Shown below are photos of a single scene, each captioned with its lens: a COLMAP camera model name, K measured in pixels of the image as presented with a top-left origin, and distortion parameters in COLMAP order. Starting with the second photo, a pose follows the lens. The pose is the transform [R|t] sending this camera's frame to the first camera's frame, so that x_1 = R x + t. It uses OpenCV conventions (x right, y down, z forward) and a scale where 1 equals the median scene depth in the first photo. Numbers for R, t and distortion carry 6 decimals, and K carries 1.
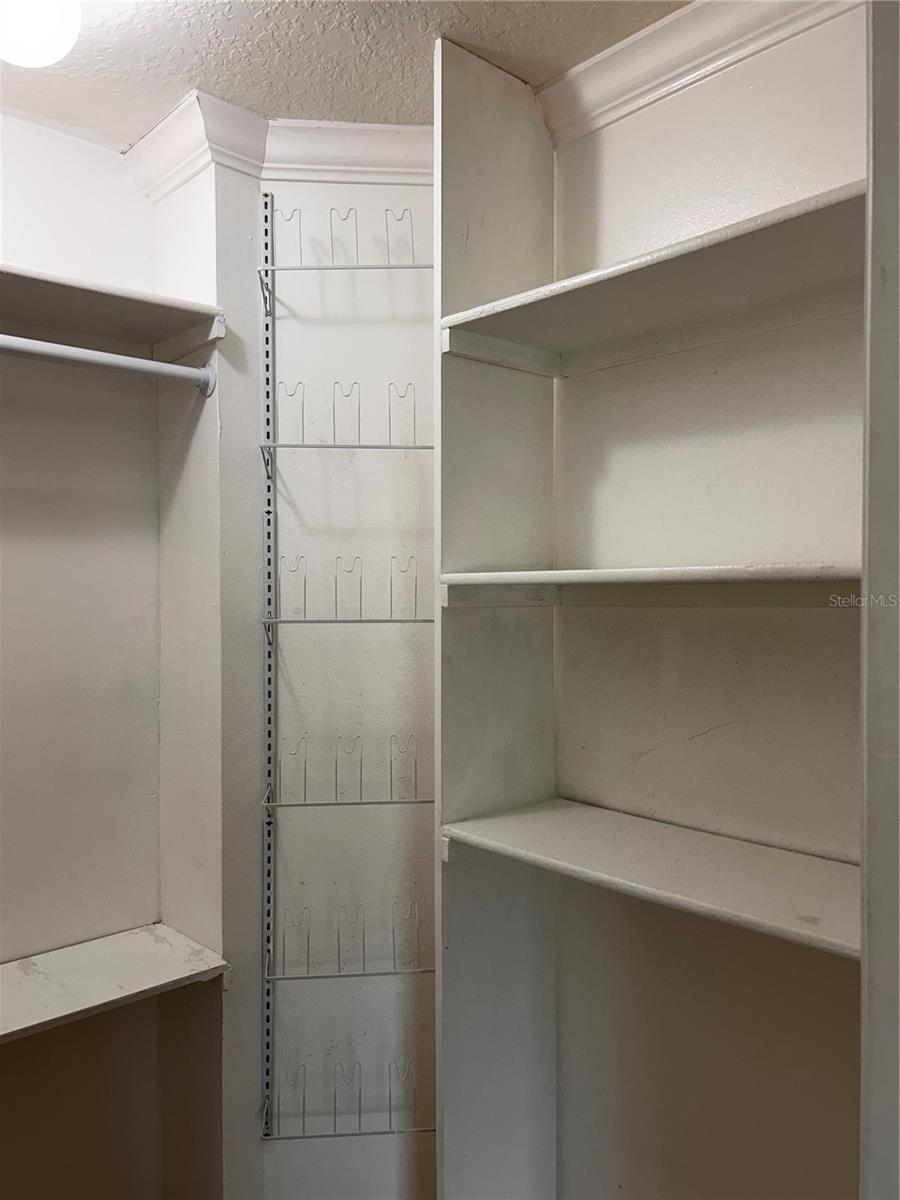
lens RADIAL K [[902.3, 0, 451.8], [0, 902.3, 597.0], [0, 0, 1]] dist [0.031447, -0.024236]
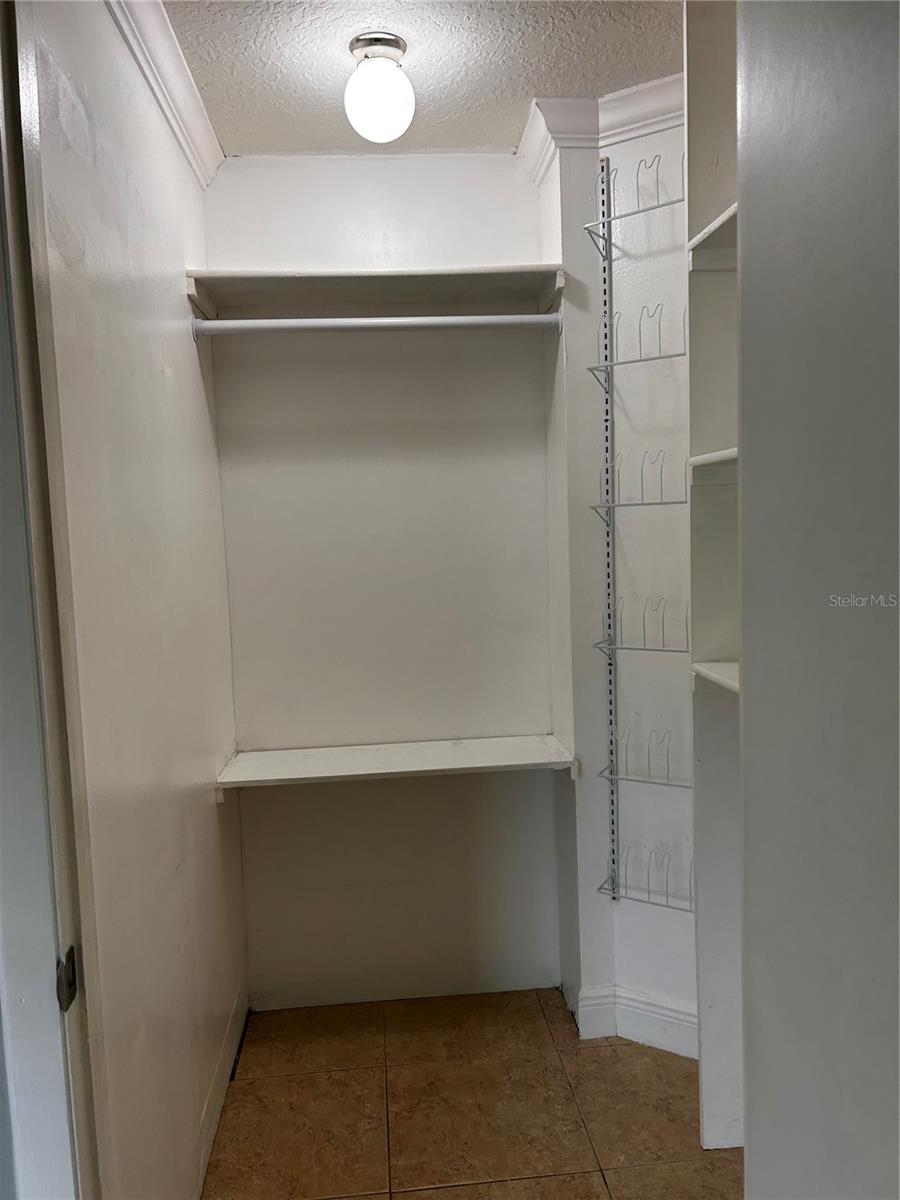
lens RADIAL K [[902.3, 0, 449.9], [0, 902.3, 602.3], [0, 0, 1]] dist [0.031447, -0.024236]
pose [[0.786534, 0.033257, -0.616651, 0.413638], [0.023300, 0.996240, 0.083448, 0.049095], [0.617108, -0.080003, 0.782801, -0.144582]]
